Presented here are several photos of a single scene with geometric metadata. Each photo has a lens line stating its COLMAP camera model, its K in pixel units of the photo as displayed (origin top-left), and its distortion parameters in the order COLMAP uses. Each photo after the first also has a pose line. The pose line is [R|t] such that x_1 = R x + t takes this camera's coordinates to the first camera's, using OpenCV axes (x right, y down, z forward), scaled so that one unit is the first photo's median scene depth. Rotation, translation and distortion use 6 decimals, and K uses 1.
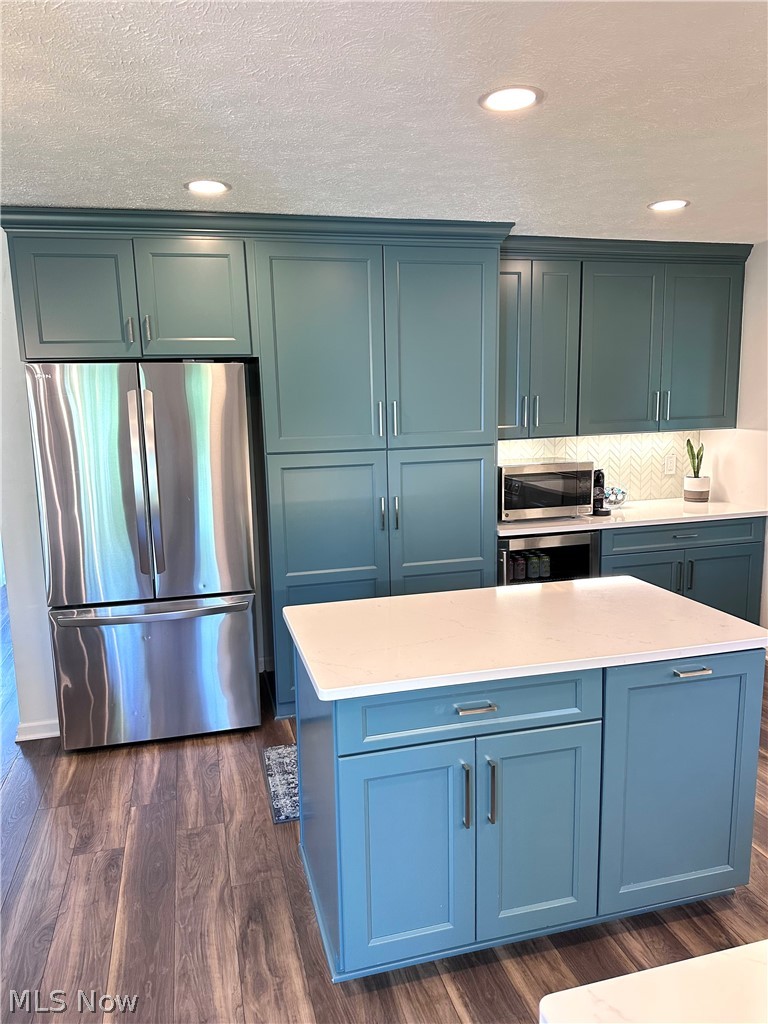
lens RADIAL K [[716.0, 0, 375.4], [0, 716.0, 514.5], [0, 0, 1]] dist [0.108246, -0.145365]
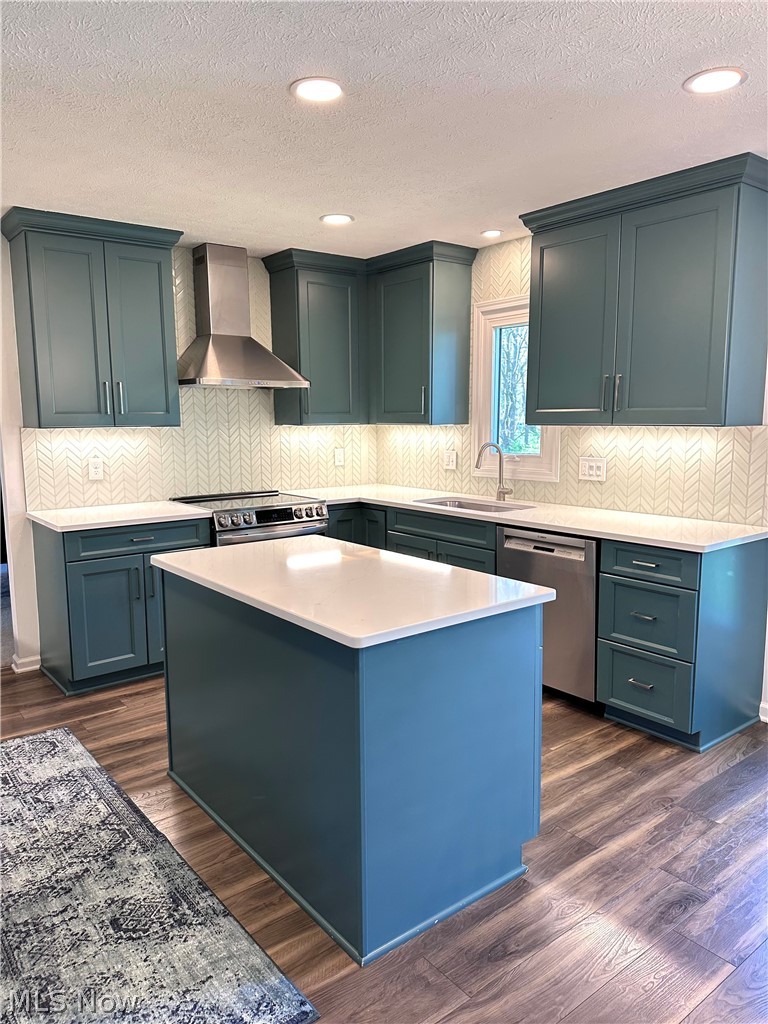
lens RADIAL K [[726.4, 0, 374.2], [0, 726.4, 514.6], [0, 0, 1]] dist [0.067503, -0.061832]
pose [[-0.387583, -0.102280, 0.916143, -0.472421], [0.162684, 0.970638, 0.177189, -0.067295], [-0.907366, 0.217717, -0.359564, 0.744201]]
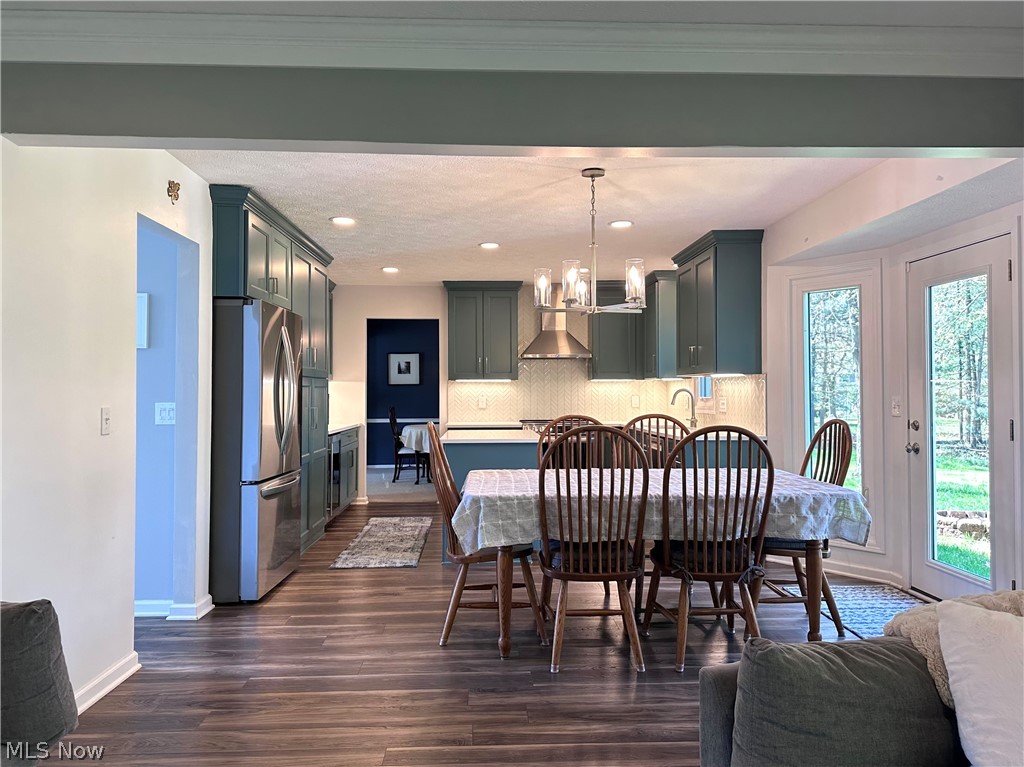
lens RADIAL K [[749.0, 0, 513.7], [0, 749.0, 372.7], [0, 0, 1]] dist [0.076256, -0.001188]
pose [[0.212400, 0.044441, 0.976172, -1.338355], [0.155233, 0.984745, -0.078608, 0.083837], [-0.964774, 0.168230, 0.202261, 0.203026]]
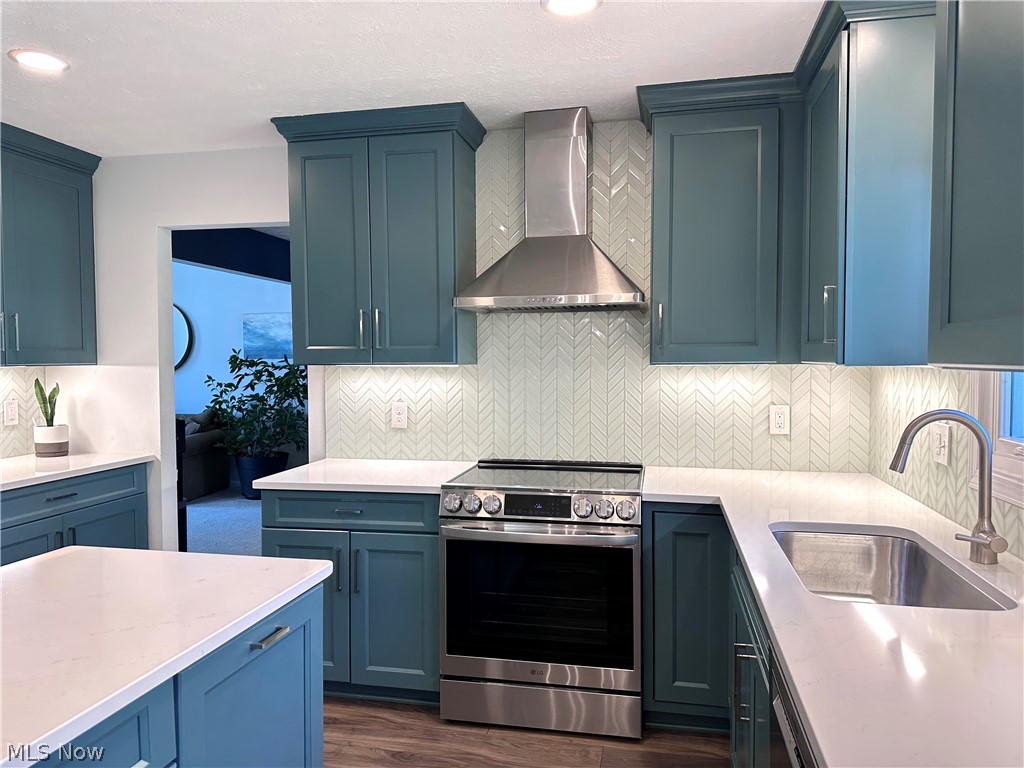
lens RADIAL K [[716.0, 0, 509.2], [0, 716.0, 385.6], [0, 0, 1]] dist [0.108246, -0.145365]
pose [[0.453591, -0.012200, 0.891127, -0.050519], [0.136079, 0.989130, -0.055723, 0.020604], [-0.880760, 0.146539, 0.450320, 0.214085]]
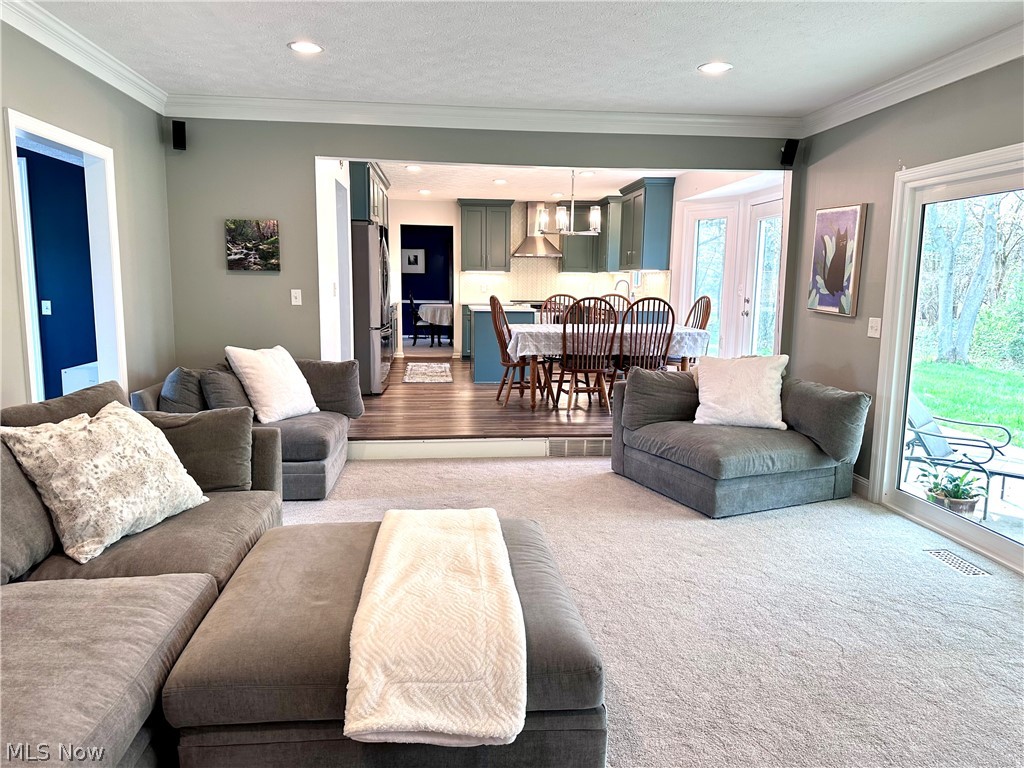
lens RADIAL K [[714.5, 0, 512.0], [0, 714.5, 384.0], [0, 0, 1]] dist [0.151709, -0.259661]
pose [[0.157695, -0.116331, 0.980612, -2.102065], [0.143290, 0.985222, 0.093836, 0.112681], [-0.977037, 0.125714, 0.172033, 0.177284]]
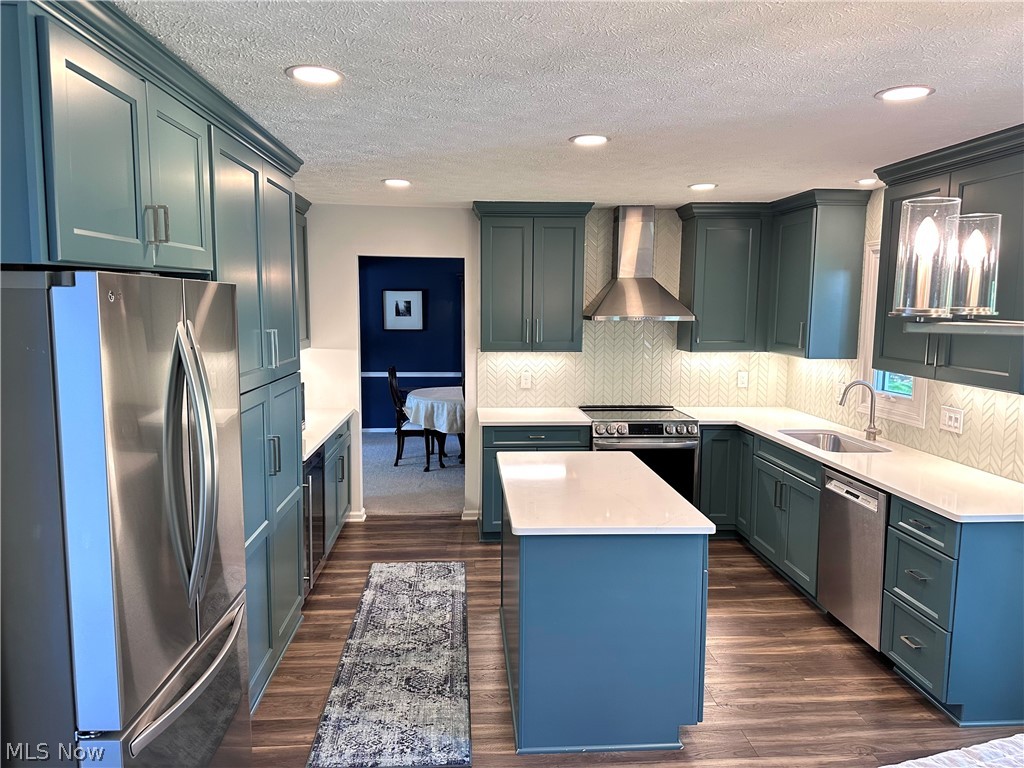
lens RADIAL K [[716.0, 0, 509.2], [0, 716.0, 385.6], [0, 0, 1]] dist [0.108246, -0.145365]
pose [[0.189972, -0.092402, 0.977432, -0.704888], [0.146426, 0.987093, 0.064856, -0.093192], [-0.970809, 0.130800, 0.201050, 0.470764]]
